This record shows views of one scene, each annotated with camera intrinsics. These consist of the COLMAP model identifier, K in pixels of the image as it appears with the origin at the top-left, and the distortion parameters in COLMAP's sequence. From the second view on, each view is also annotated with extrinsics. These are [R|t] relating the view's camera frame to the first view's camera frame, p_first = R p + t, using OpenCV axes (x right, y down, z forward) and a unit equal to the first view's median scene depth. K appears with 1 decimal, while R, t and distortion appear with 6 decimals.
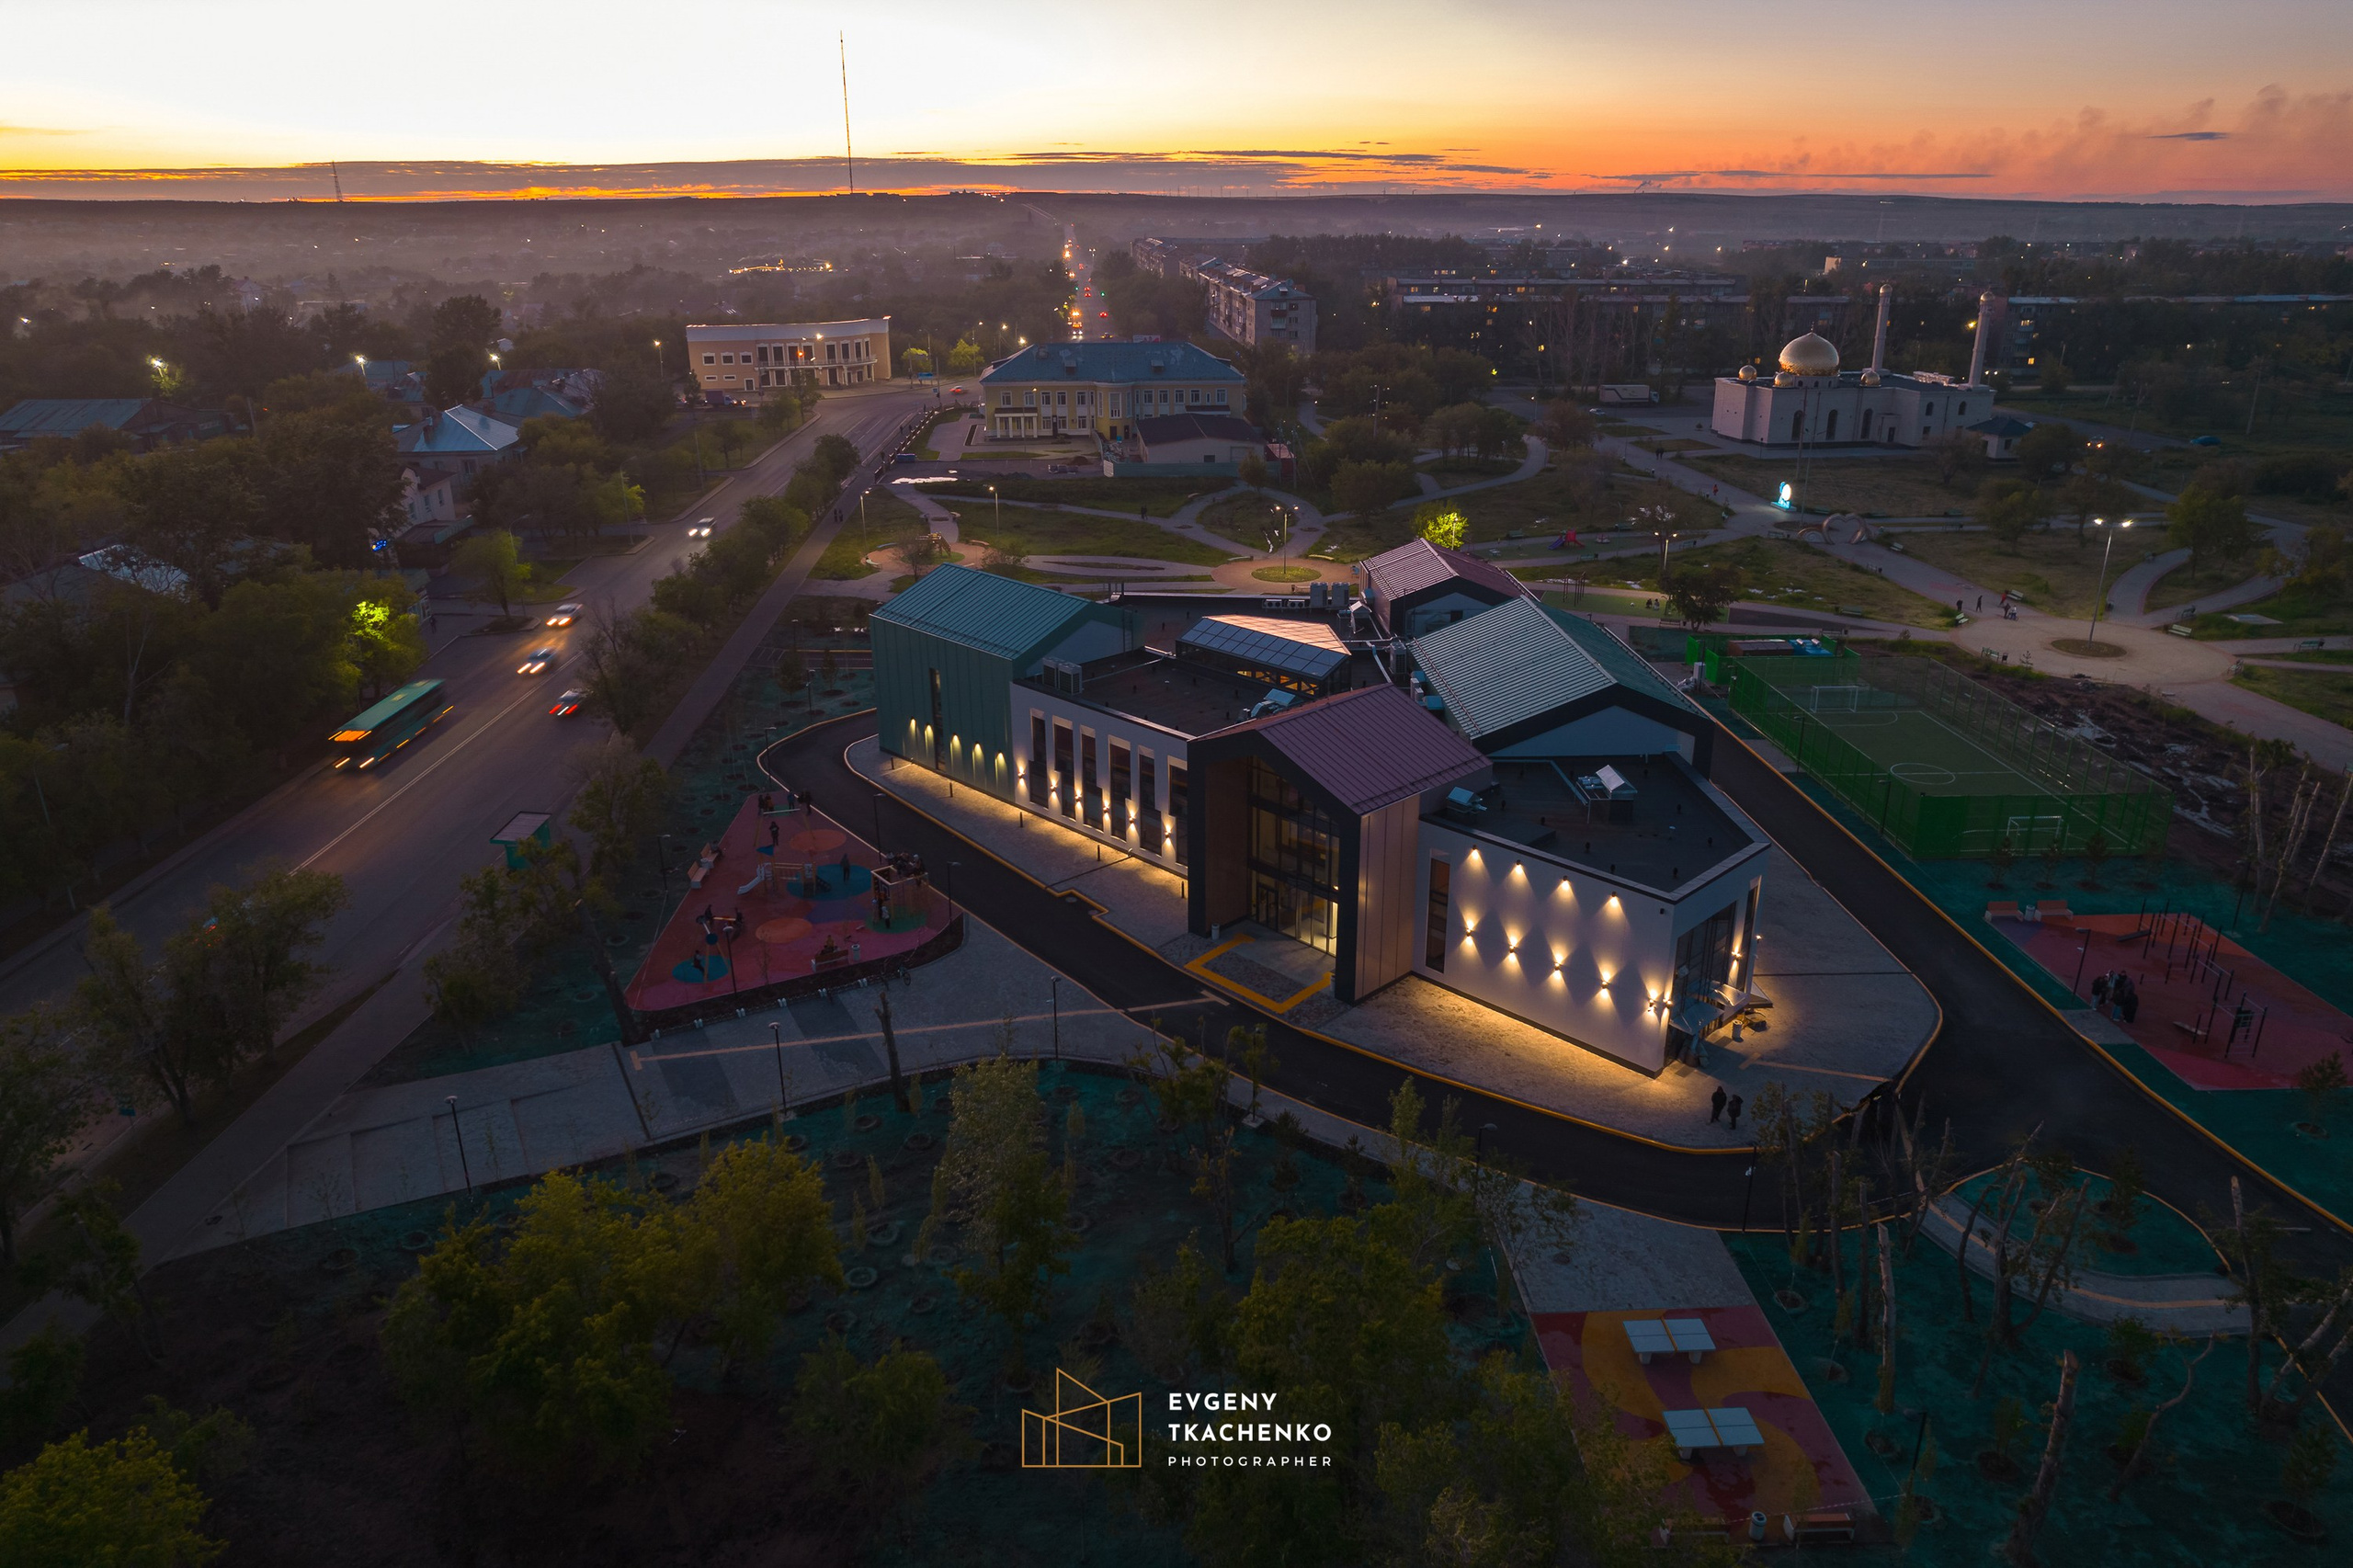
lens RADIAL K [[1549.7, 0, 1179.3], [0, 1549.7, 706.9], [0, 0, 1]] dist [-0.064886, 0.067925]
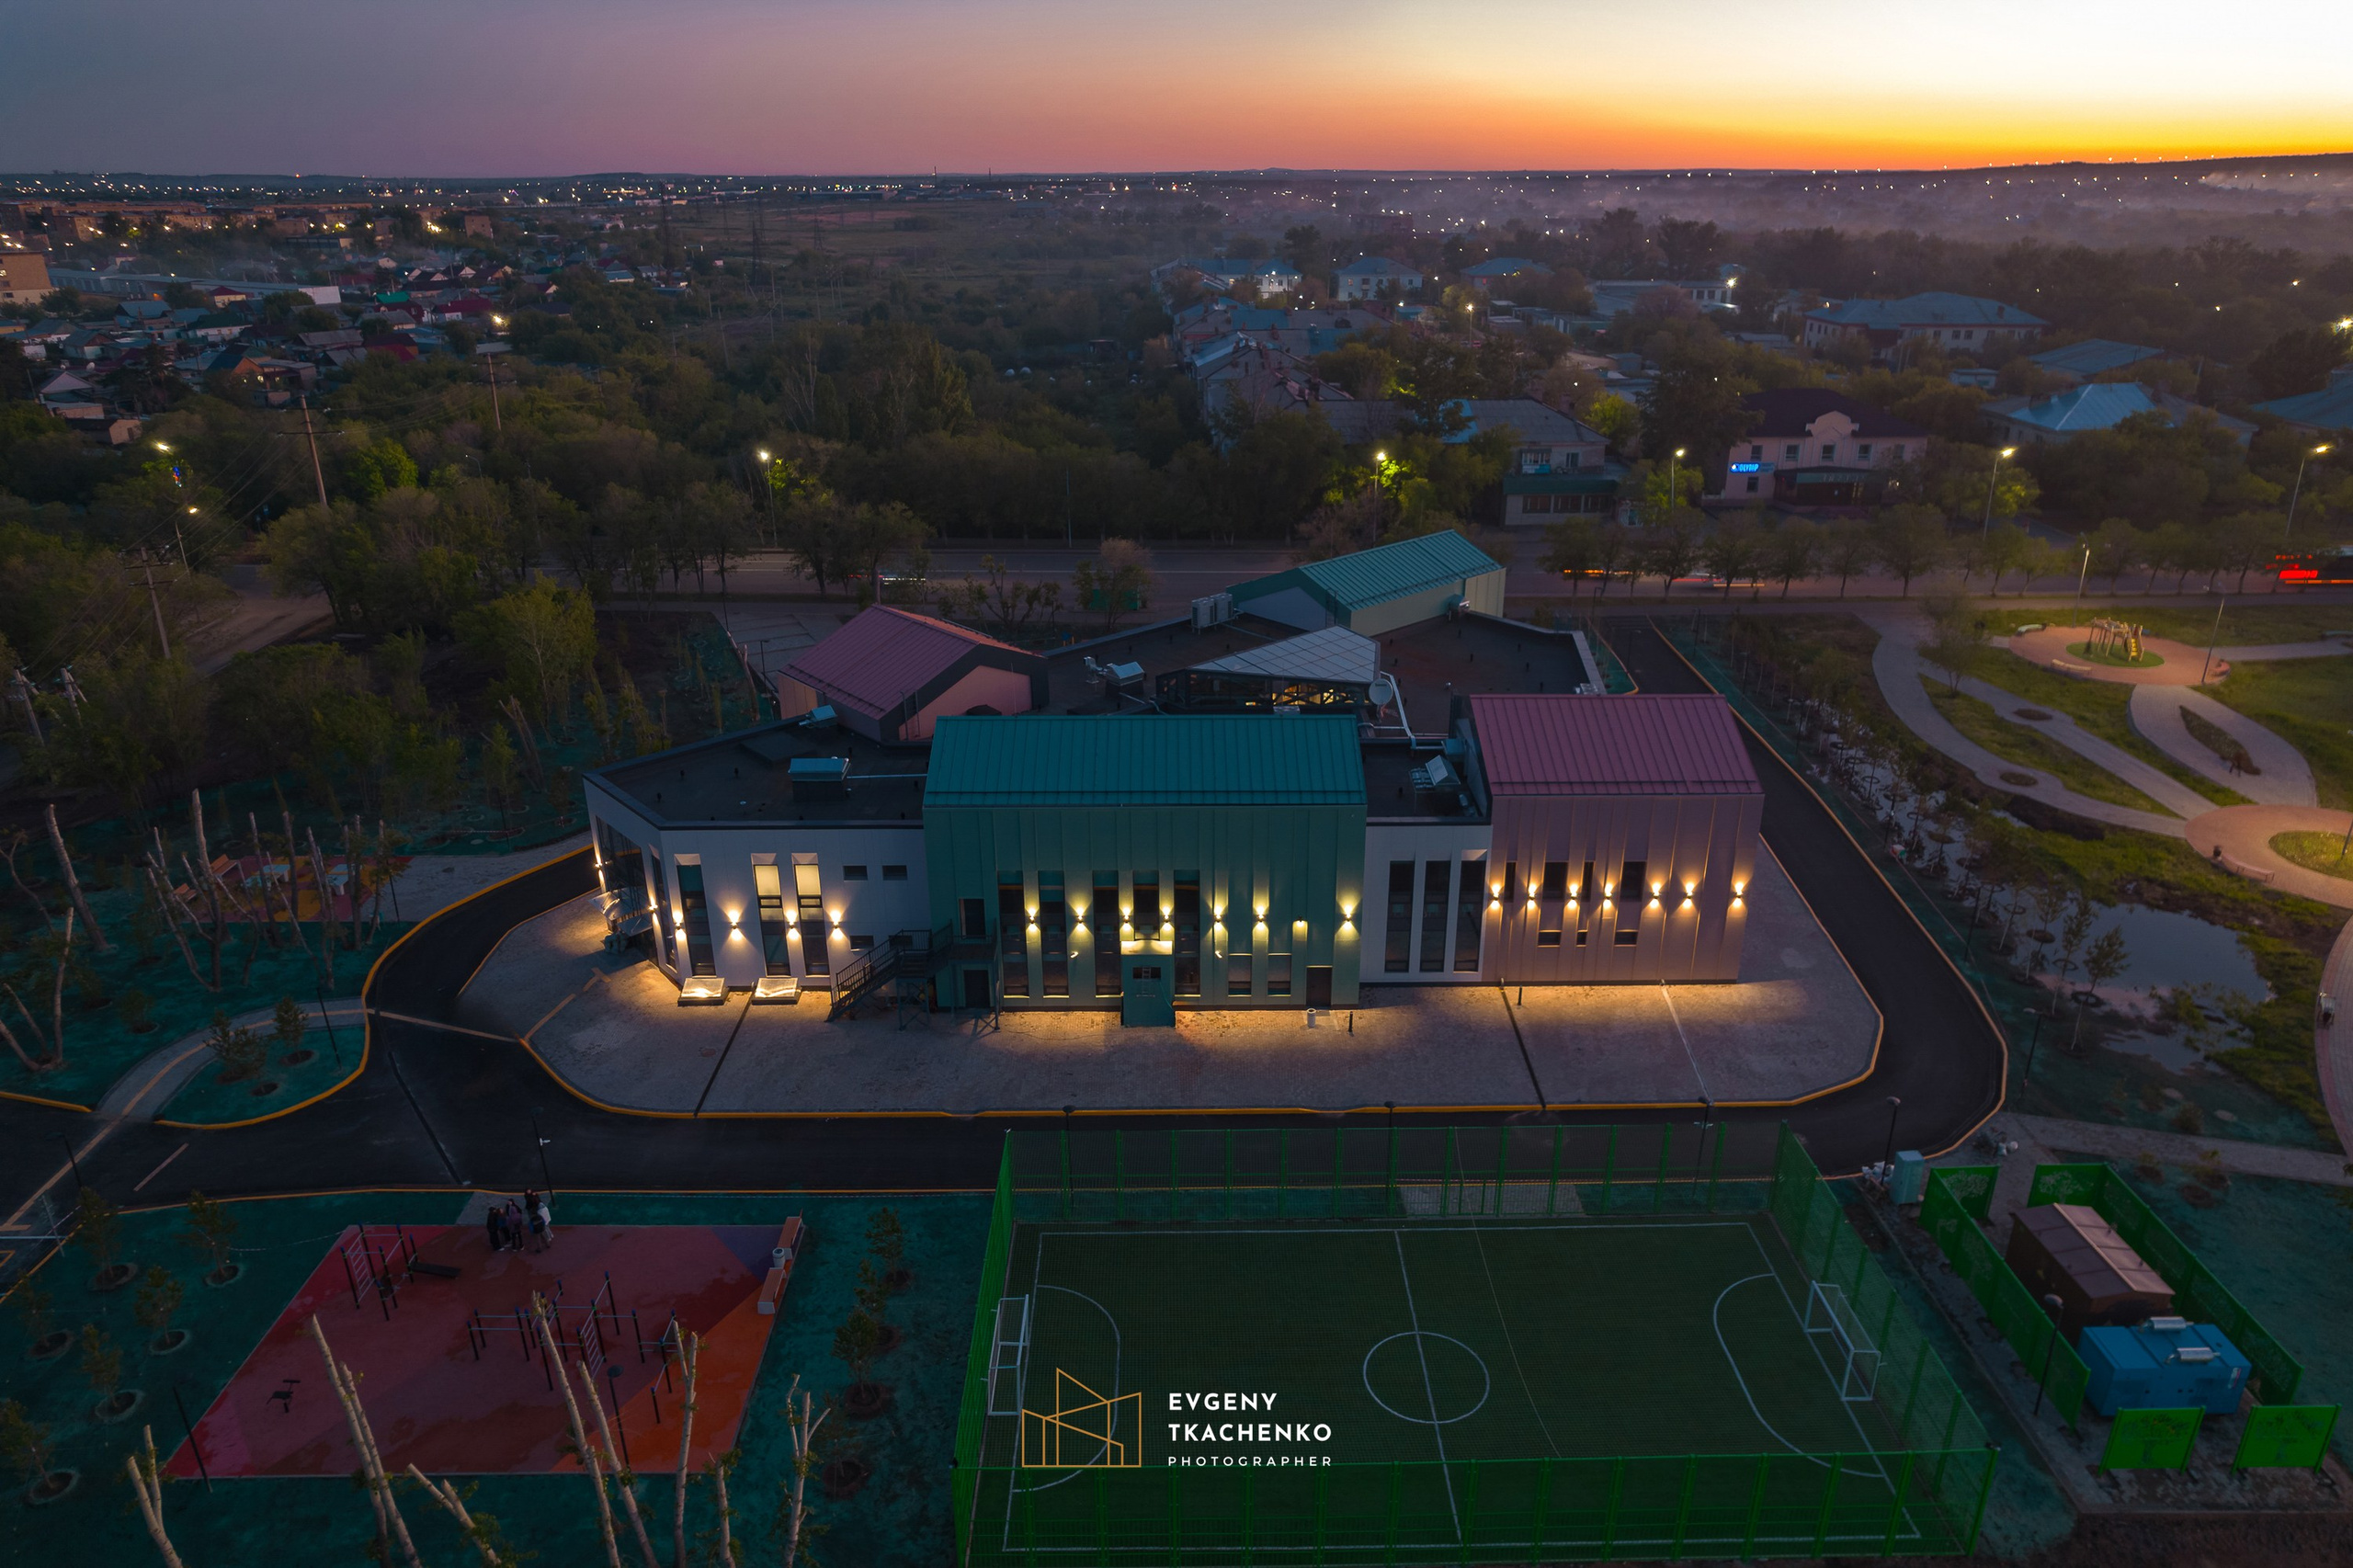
lens RADIAL K [[1521.3, 0, 1164.0], [0, 1521.3, 740.1], [0, 0, 1]] dist [-0.032379, 0.004197]
pose [[-0.038283, 0.357619, -0.933083, 0.935301], [-0.302507, 0.885804, 0.351910, -0.300190], [0.952378, 0.295736, 0.074271, 0.904064]]
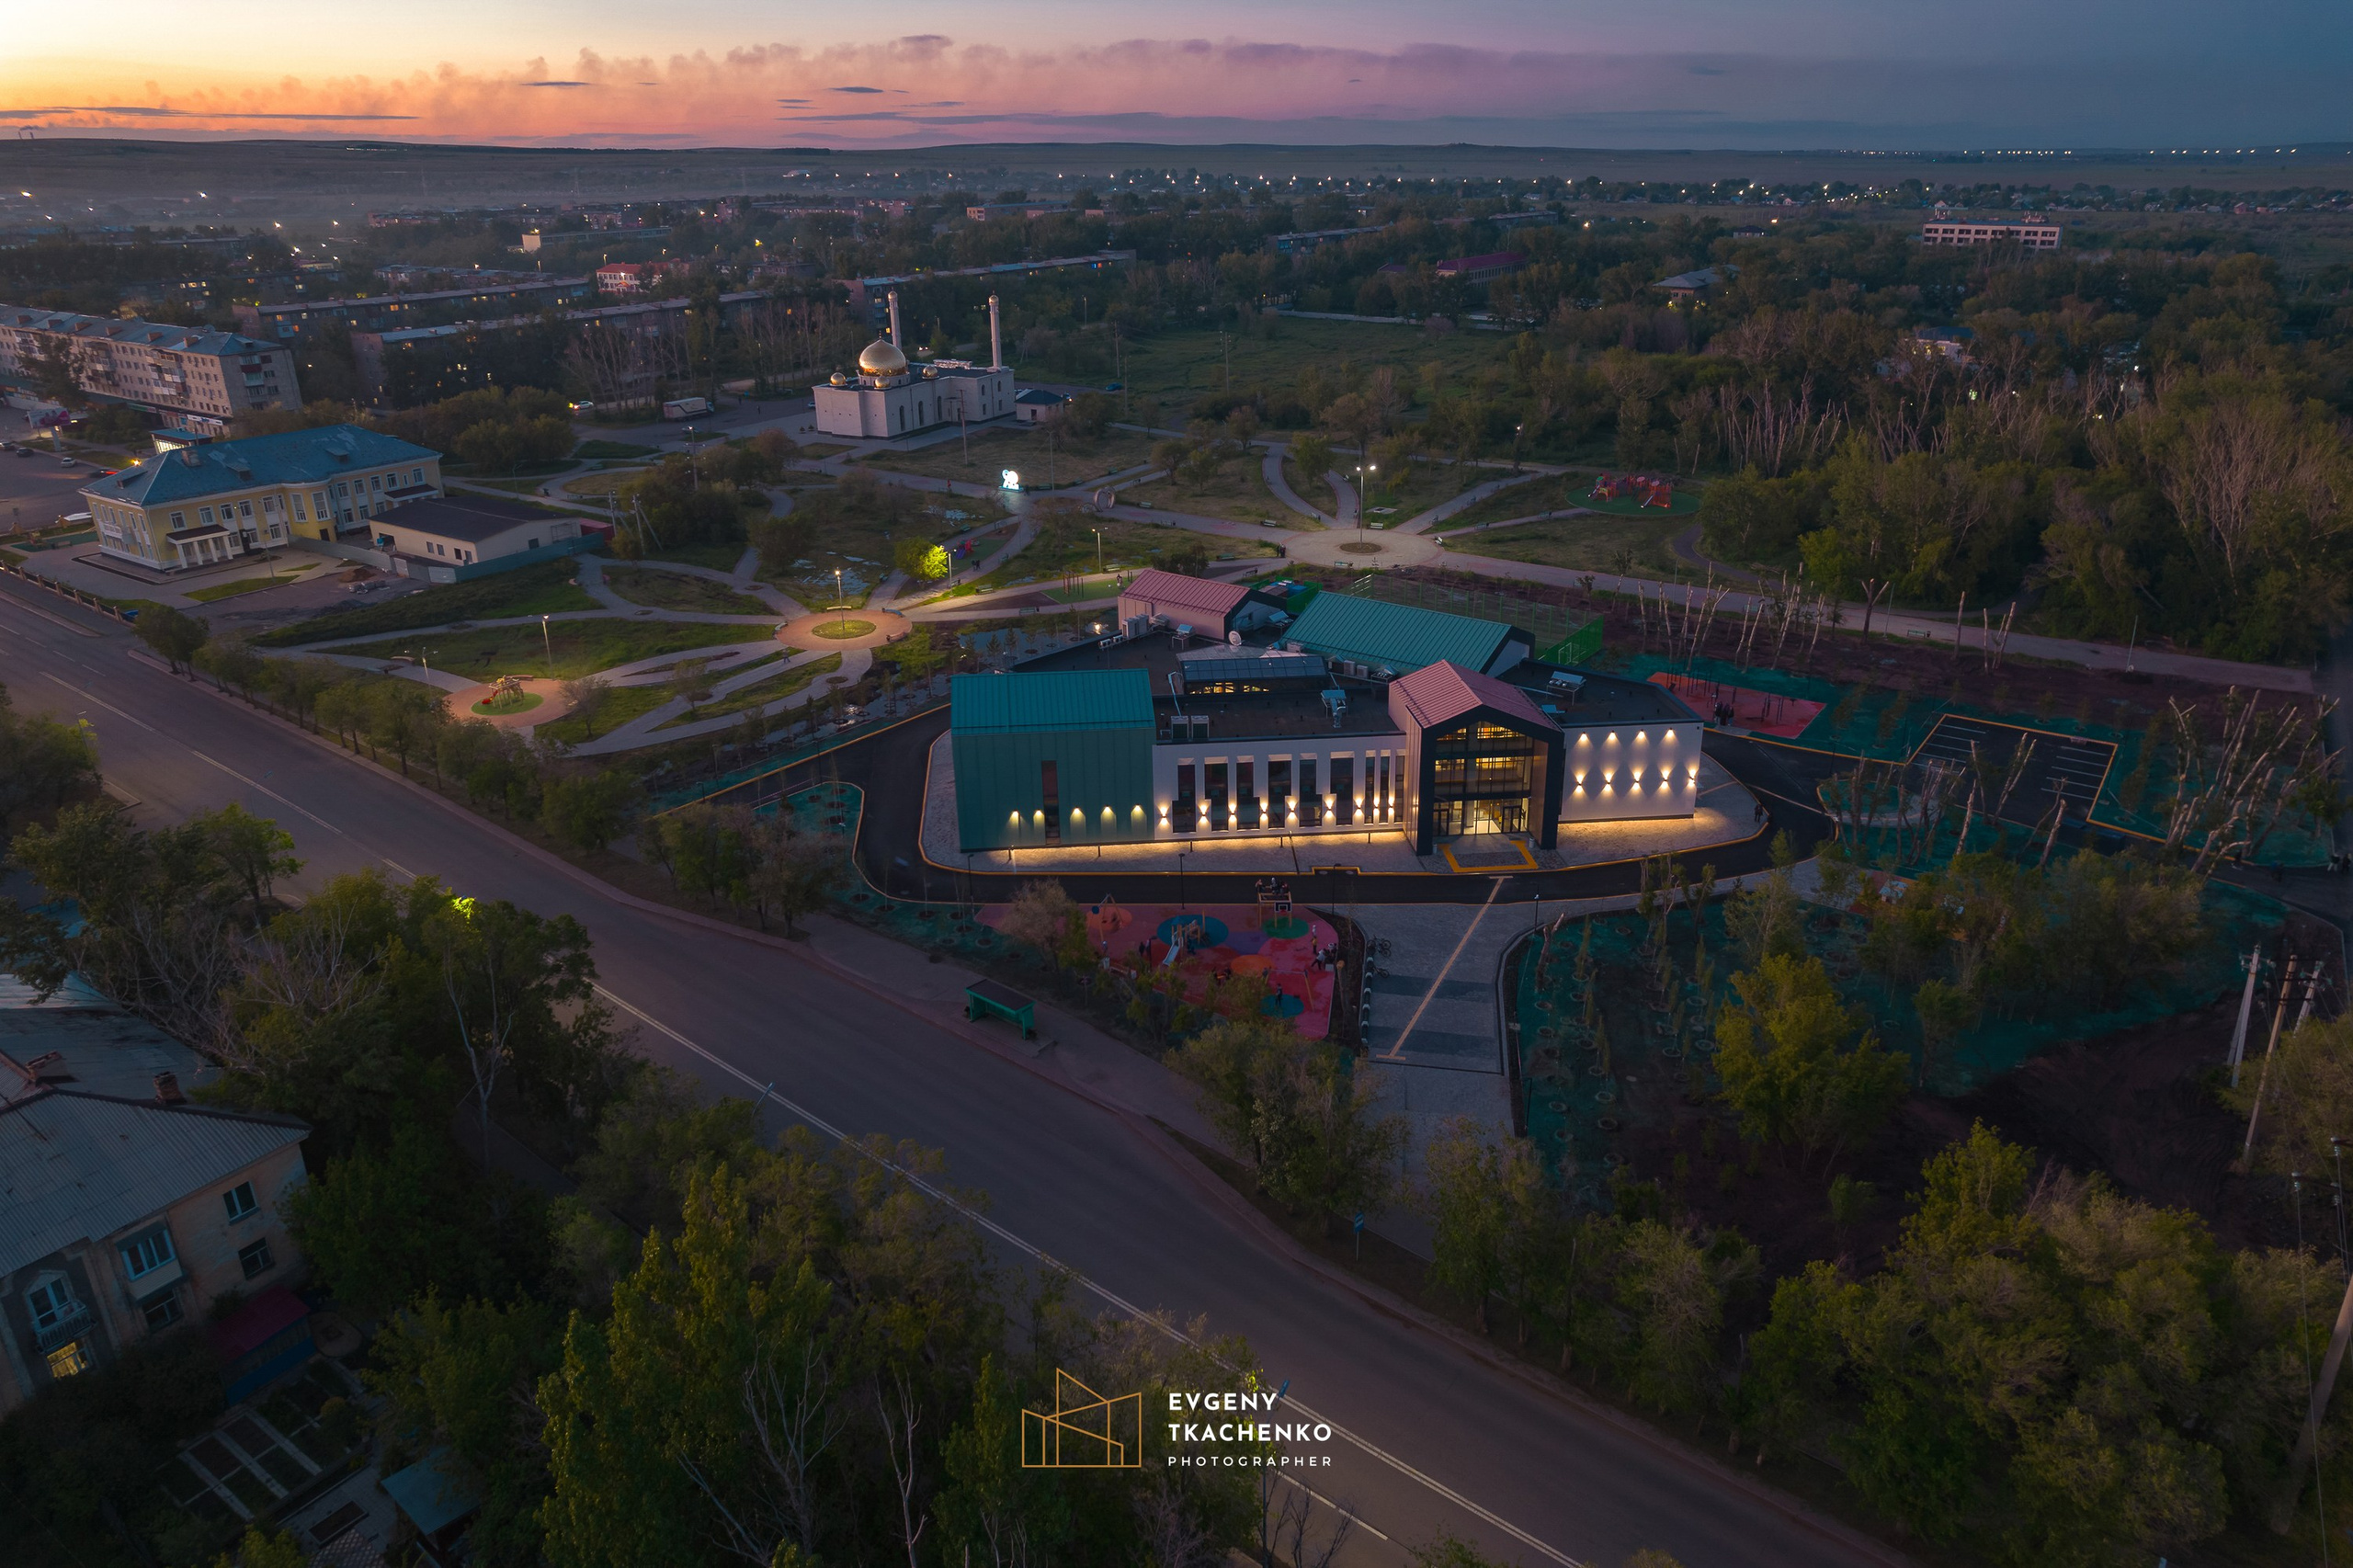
lens RADIAL K [[1521.3, 0, 1164.0], [0, 1521.3, 740.1], [0, 0, 1]] dist [-0.032379, 0.004197]
pose [[0.621397, -0.289886, 0.727896, -0.996974], [0.246872, 0.954155, 0.169242, -0.226209], [-0.743586, 0.074531, 0.664474, 0.178238]]
